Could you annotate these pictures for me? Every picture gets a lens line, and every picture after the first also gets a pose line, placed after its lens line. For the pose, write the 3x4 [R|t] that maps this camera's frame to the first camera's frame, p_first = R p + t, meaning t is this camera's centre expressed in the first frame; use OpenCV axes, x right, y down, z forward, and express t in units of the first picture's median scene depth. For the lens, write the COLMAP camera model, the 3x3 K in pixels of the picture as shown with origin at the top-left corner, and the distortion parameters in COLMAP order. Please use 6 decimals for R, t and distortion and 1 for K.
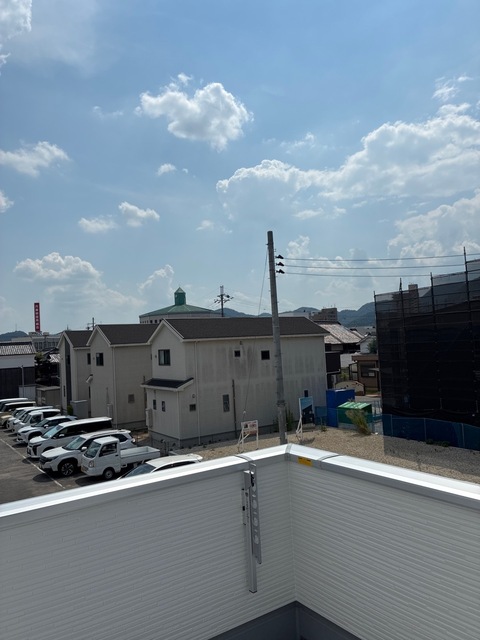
lens RADIAL K [[488.7, 0, 237.3], [0, 488.7, 321.7], [0, 0, 1]] dist [0.036841, -0.051670]
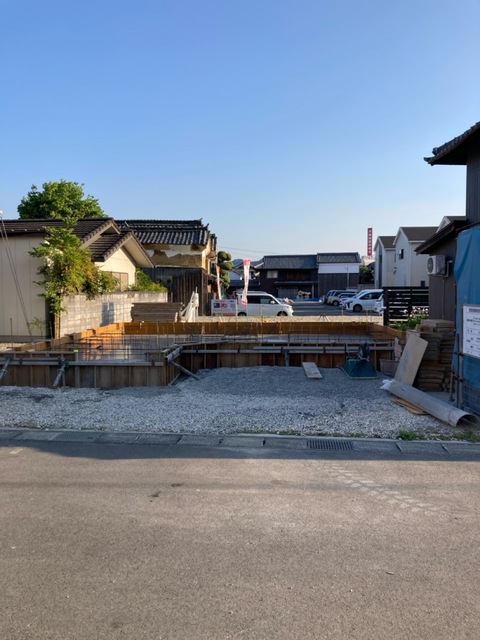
lens RADIAL K [[525.0, 0, 235.0], [0, 525.0, 320.7], [0, 0, 1]] dist [0.056519, -0.043171]
pose [[0.800412, 0.083794, -0.593564, 0.252368], [-0.008997, 0.991750, 0.127874, 0.092438], [0.599382, -0.097012, 0.794562, -0.461076]]
